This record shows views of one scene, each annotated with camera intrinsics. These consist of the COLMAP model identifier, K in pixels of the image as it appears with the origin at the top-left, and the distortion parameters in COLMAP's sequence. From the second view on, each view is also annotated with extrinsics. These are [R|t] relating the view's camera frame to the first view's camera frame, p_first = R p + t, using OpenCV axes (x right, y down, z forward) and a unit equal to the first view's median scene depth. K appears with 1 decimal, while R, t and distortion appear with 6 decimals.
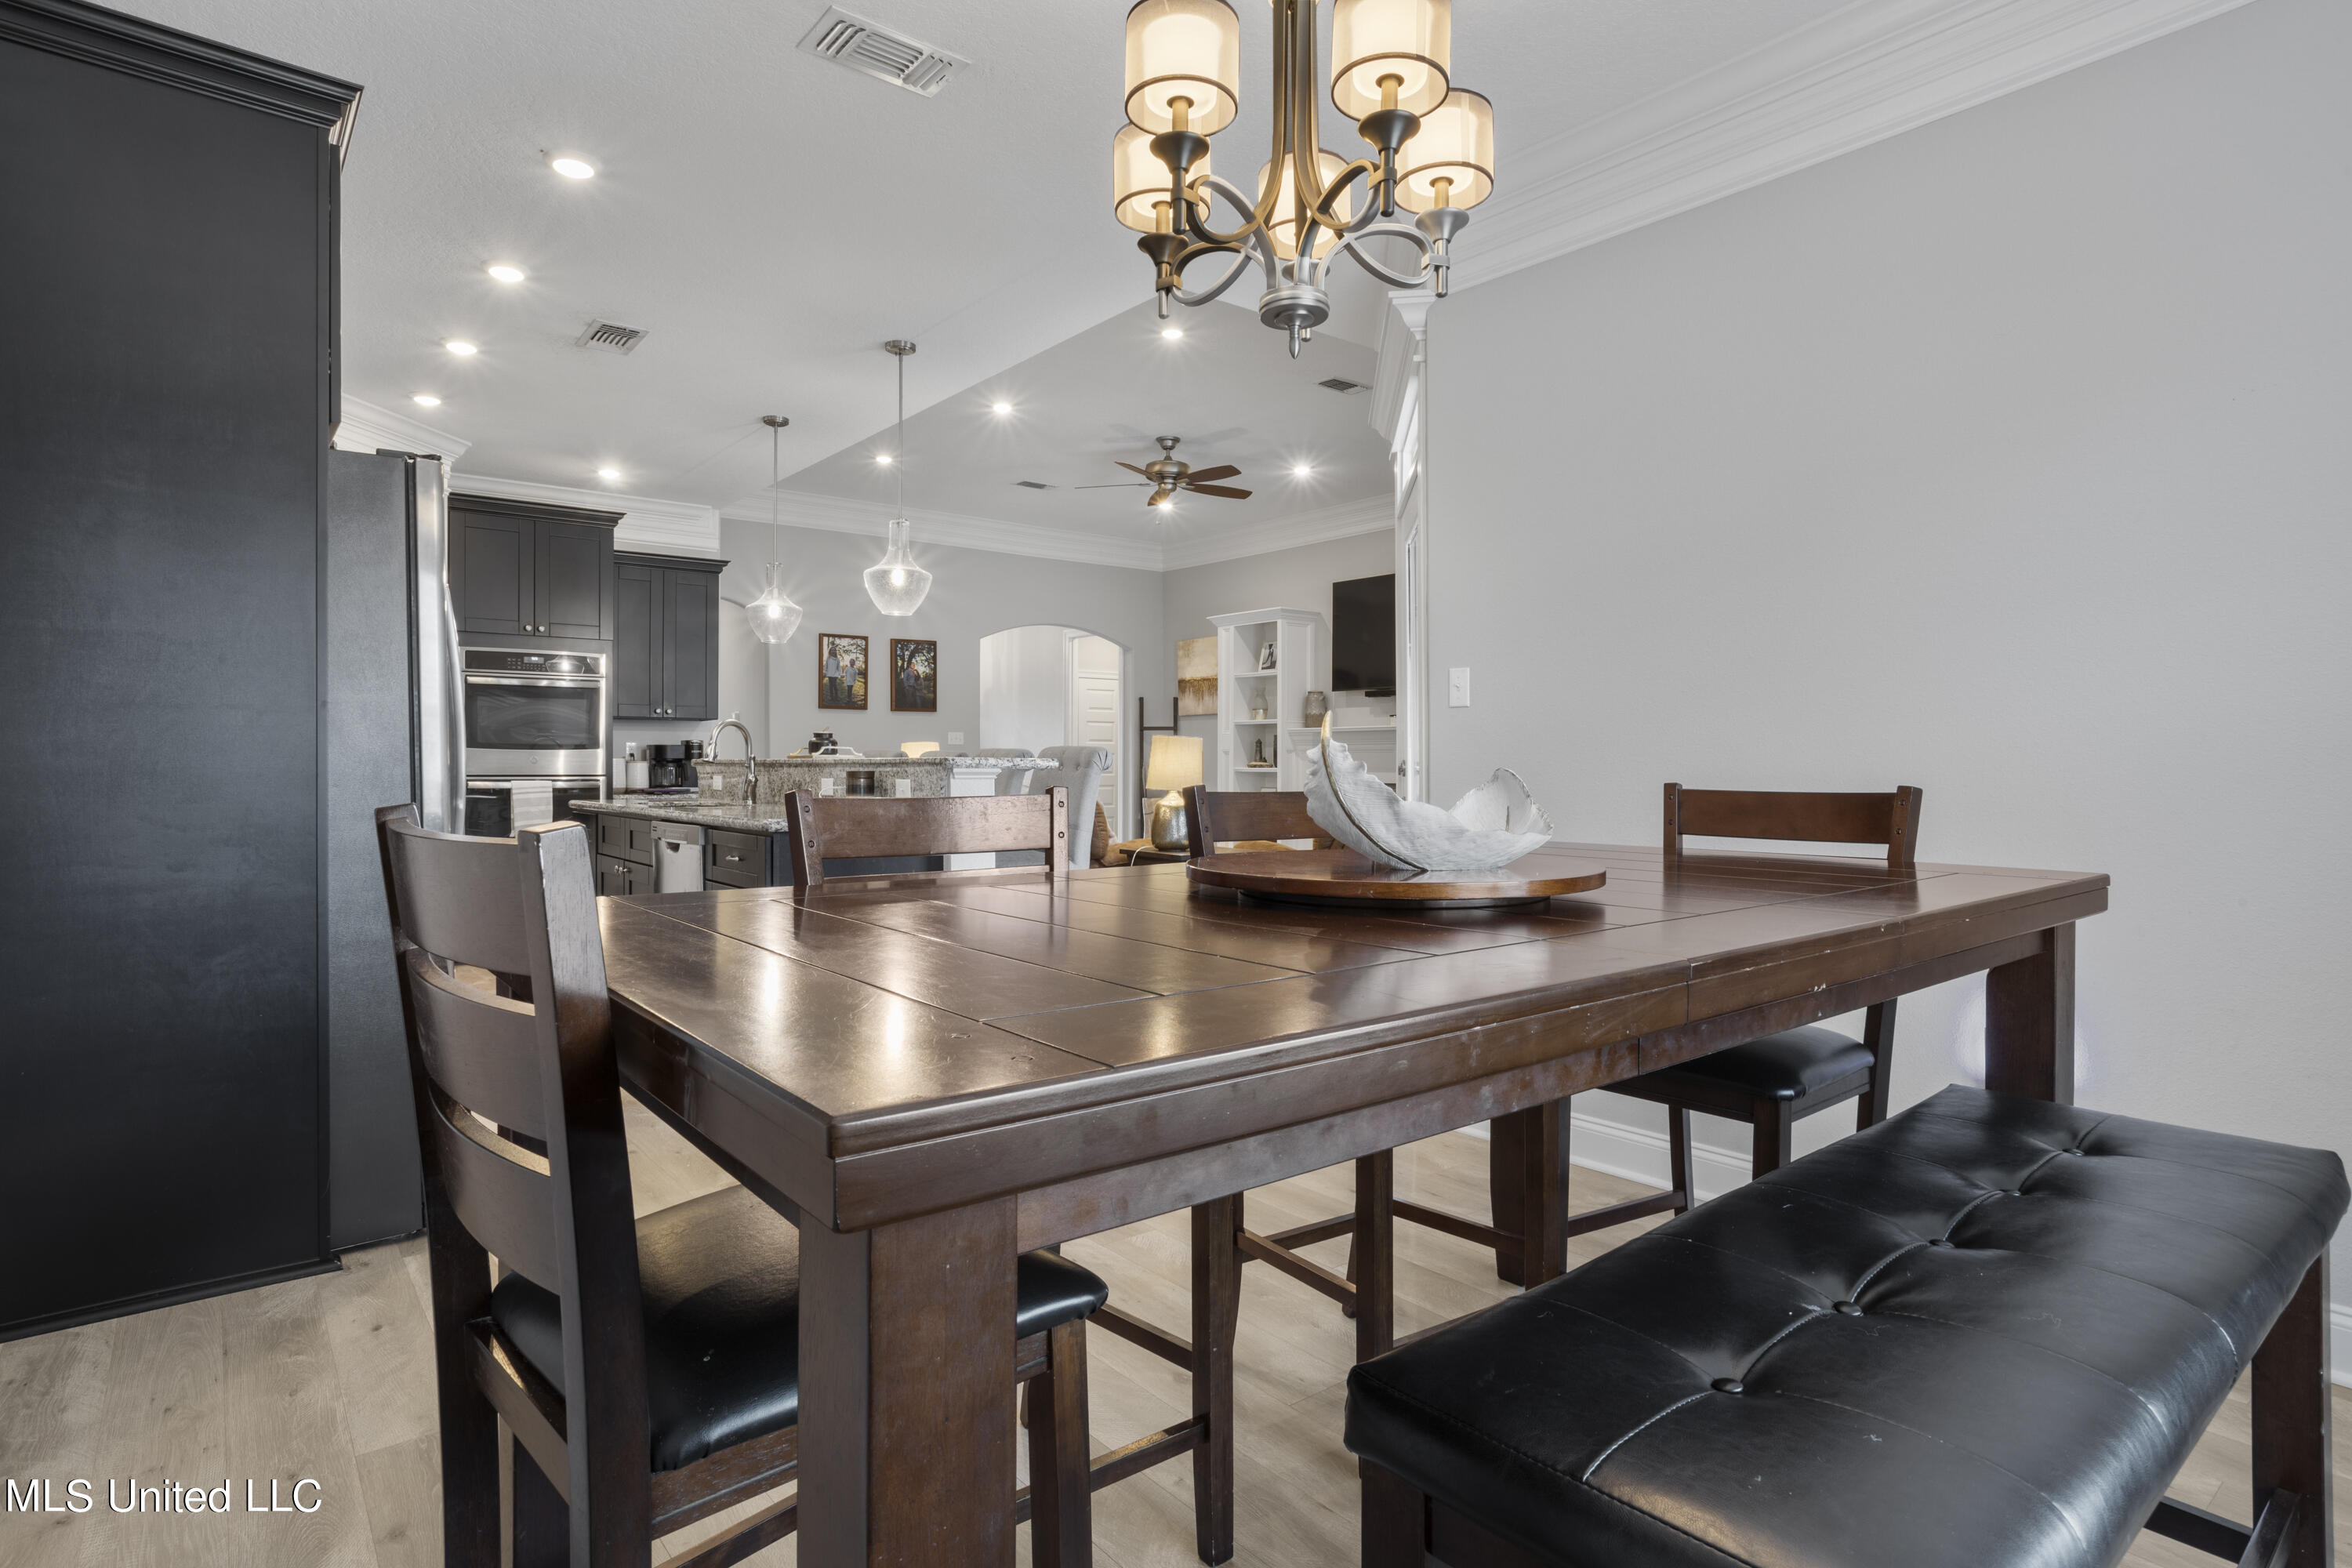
lens RADIAL K [[1245.4, 0, 1194.1], [0, 1245.4, 762.3], [0, 0, 1]] dist [-0.029545, 0.014858]
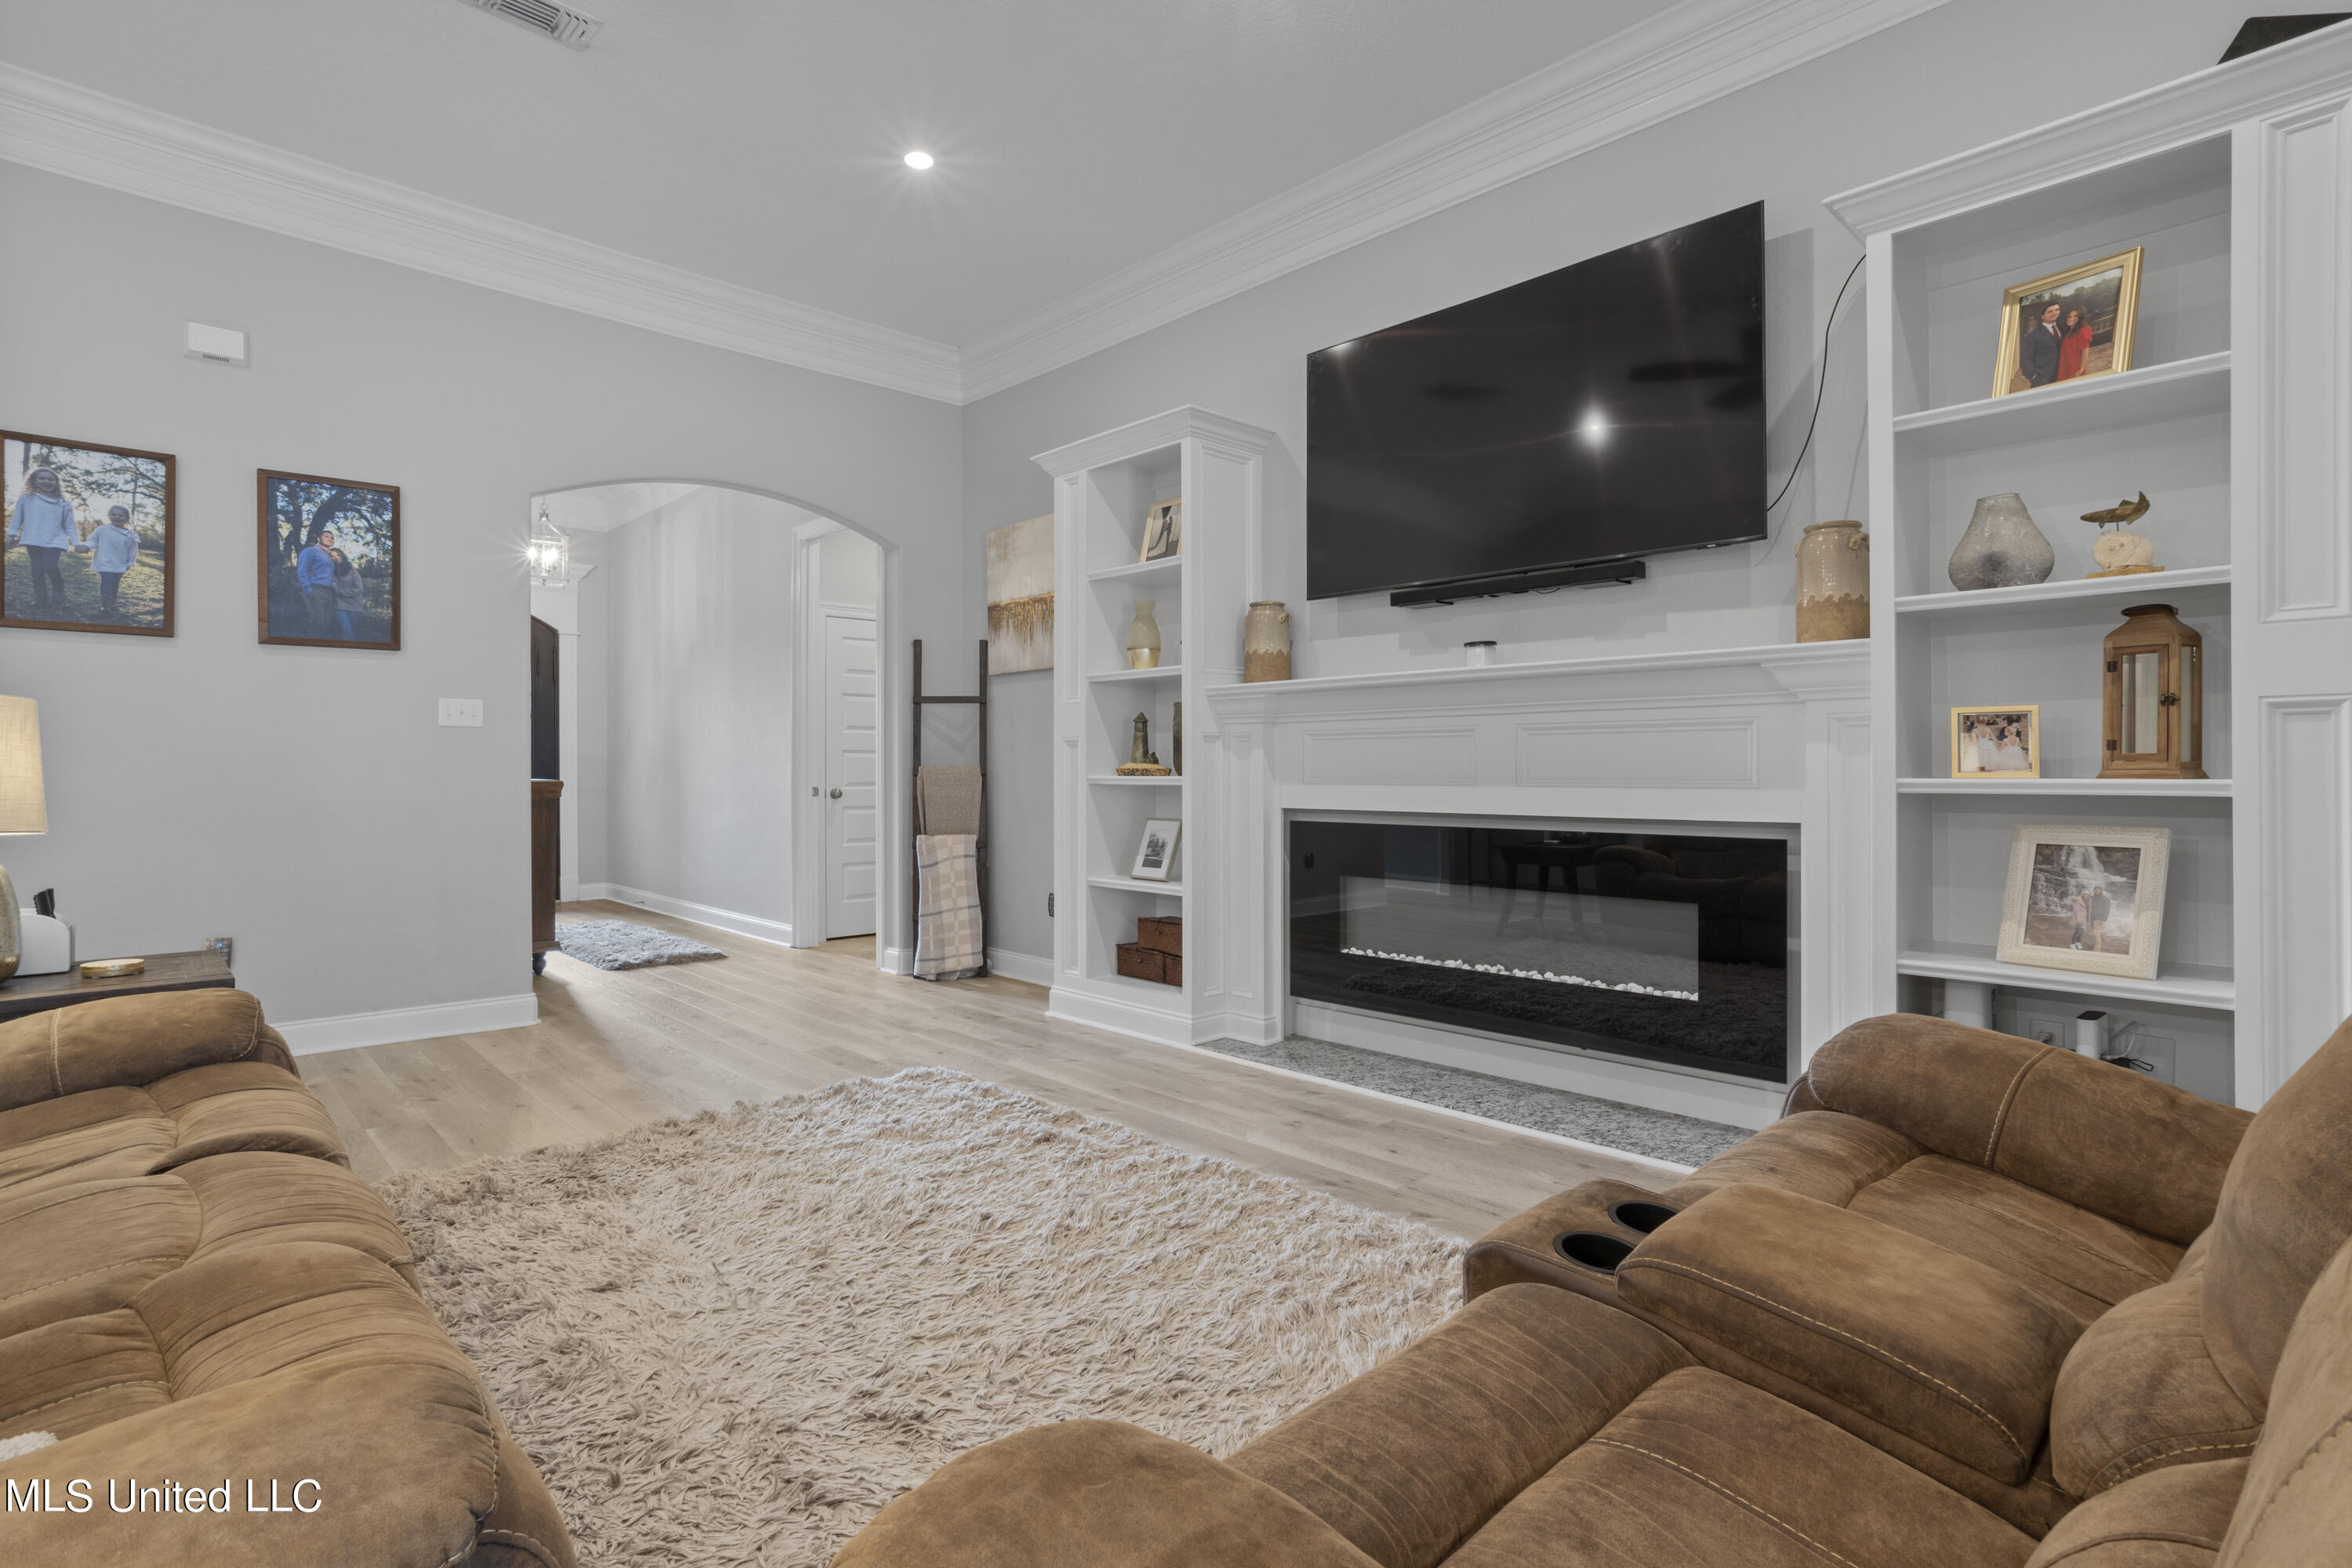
lens RADIAL K [[1146.4, 0, 1195.5], [0, 1146.4, 760.9], [0, 0, 1]] dist [-0.035164, 0.020684]
pose [[0.996044, -0.003587, 0.088786, 0.037341], [0.003995, 0.999982, -0.004418, 0.001082], [-0.088769, 0.004756, 0.996041, 0.631187]]
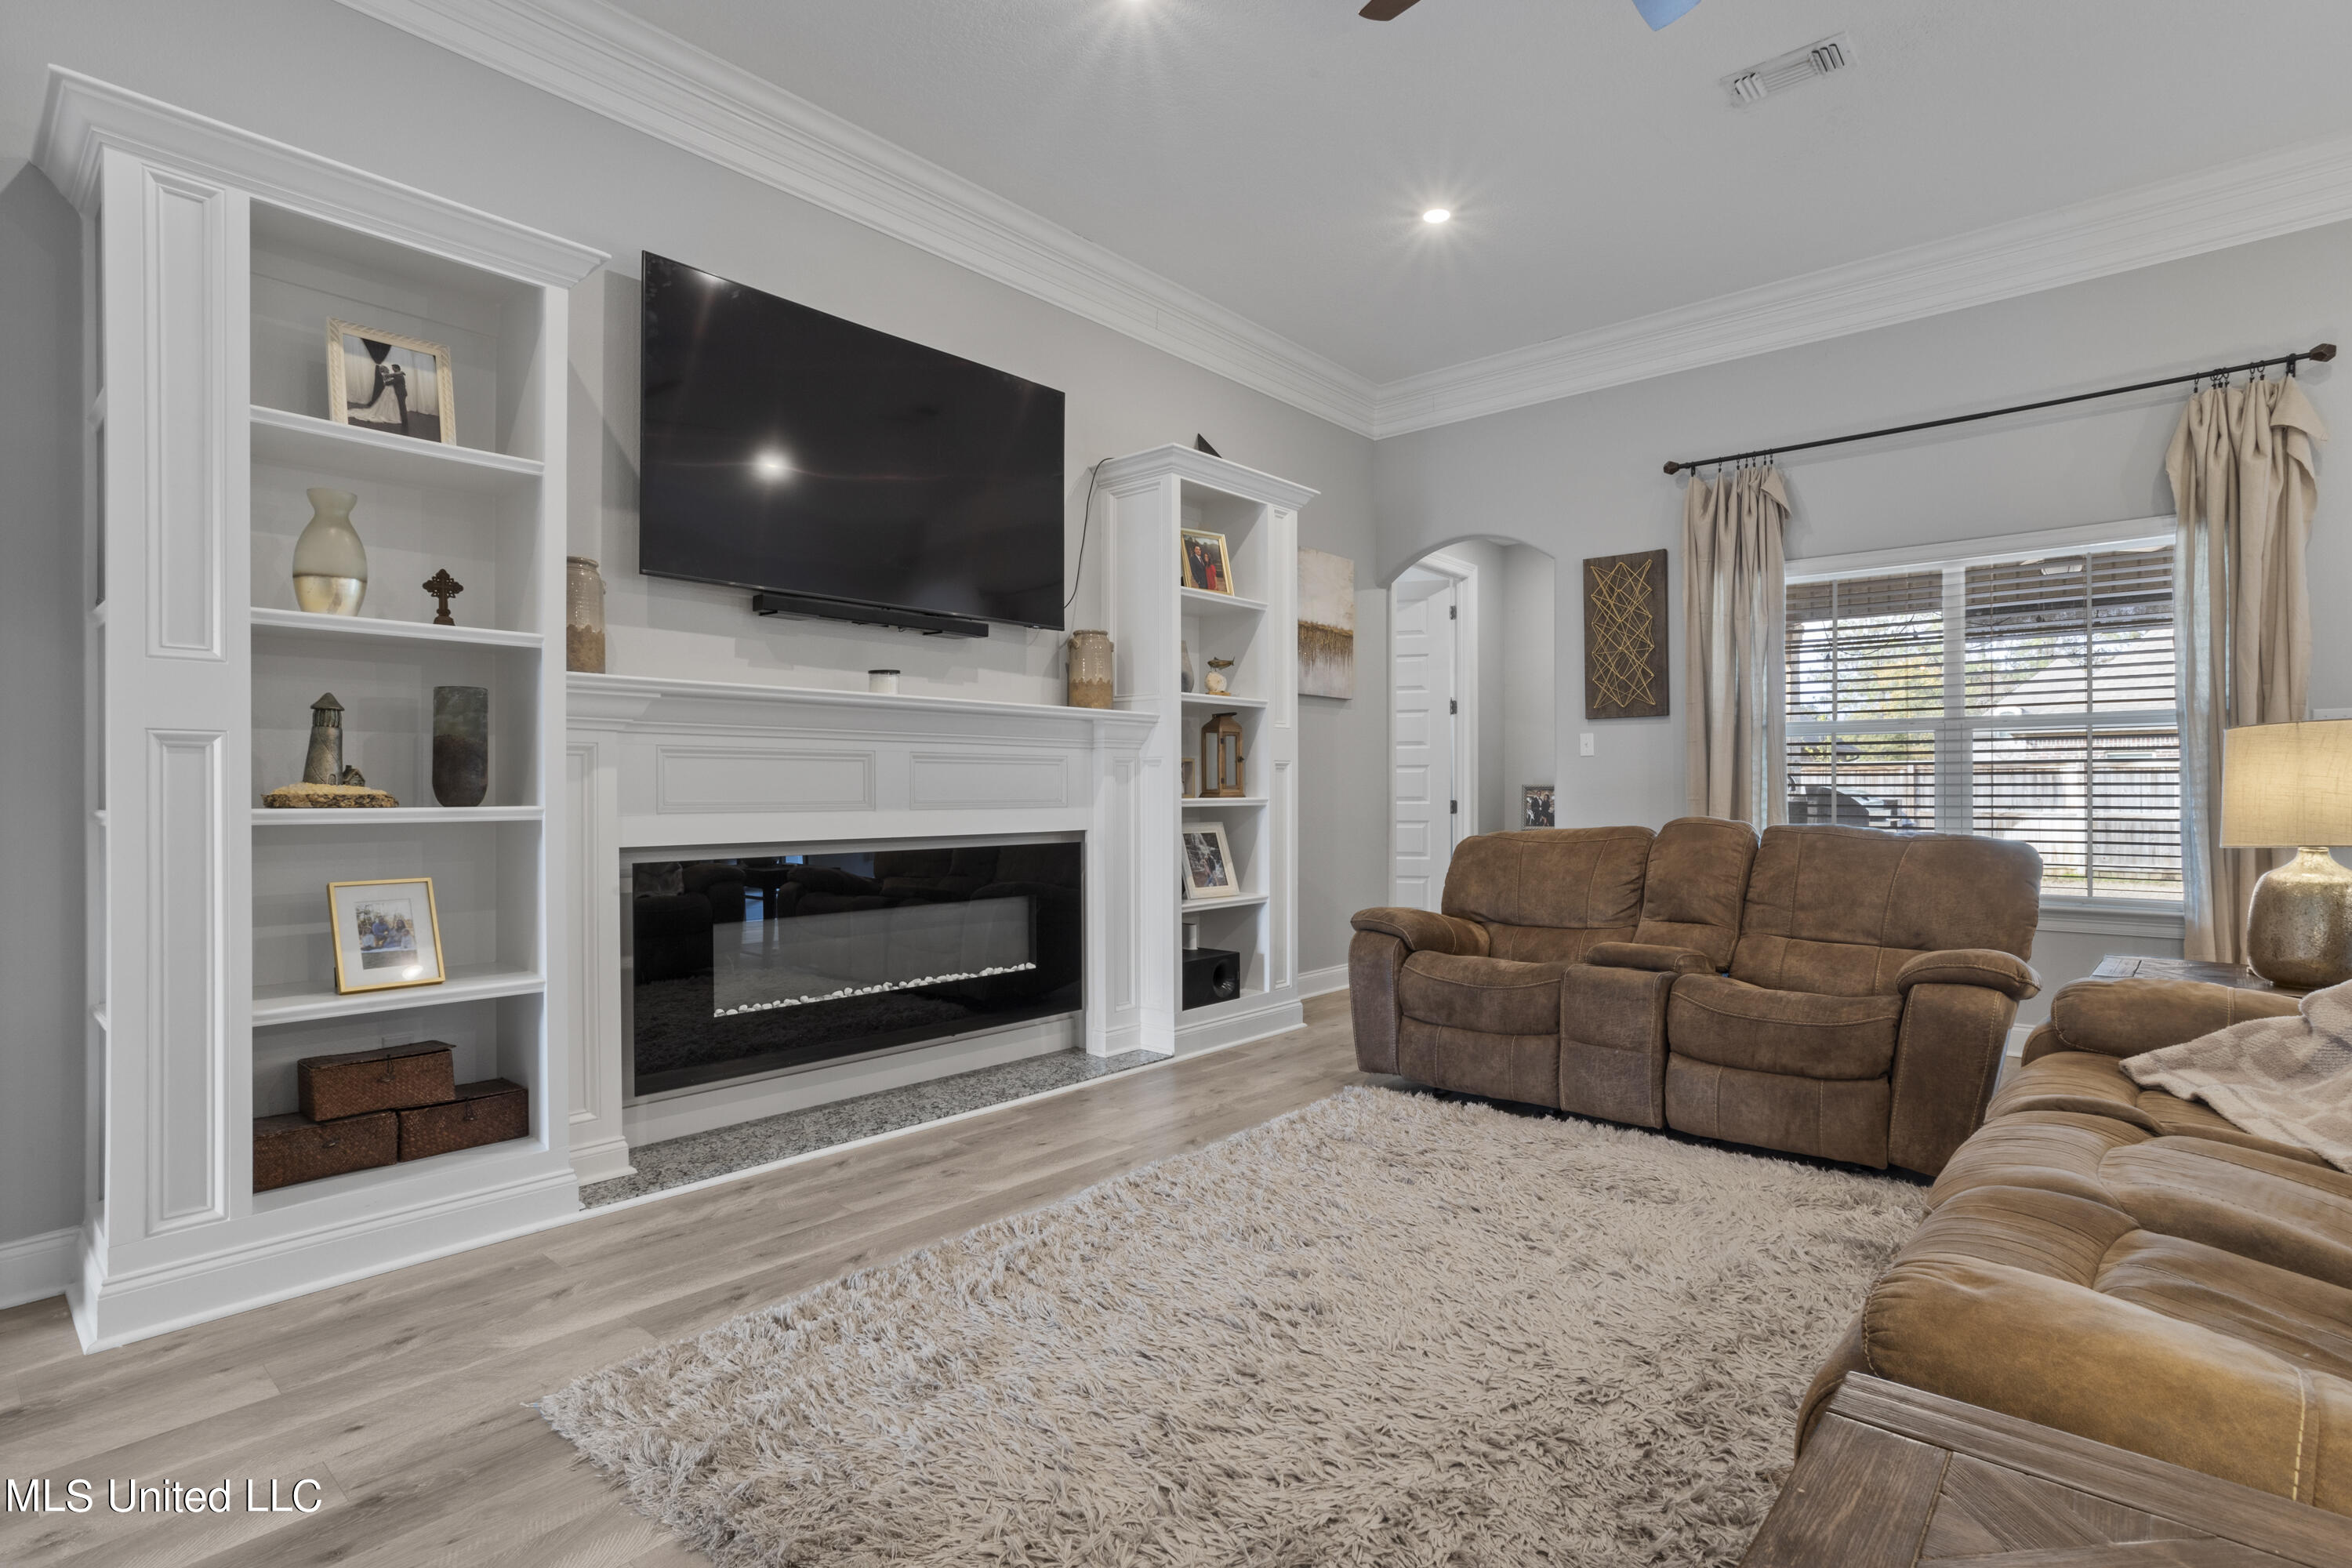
lens RADIAL K [[1146.4, 0, 1164.1], [0, 1146.4, 795.2], [0, 0, 1]] dist [-0.035164, 0.020684]
pose [[-0.151332, -0.004137, 0.988474, -0.228124], [0.001562, 0.999989, 0.004424, 0.001357], [-0.988482, 0.002213, -0.151324, 0.959494]]
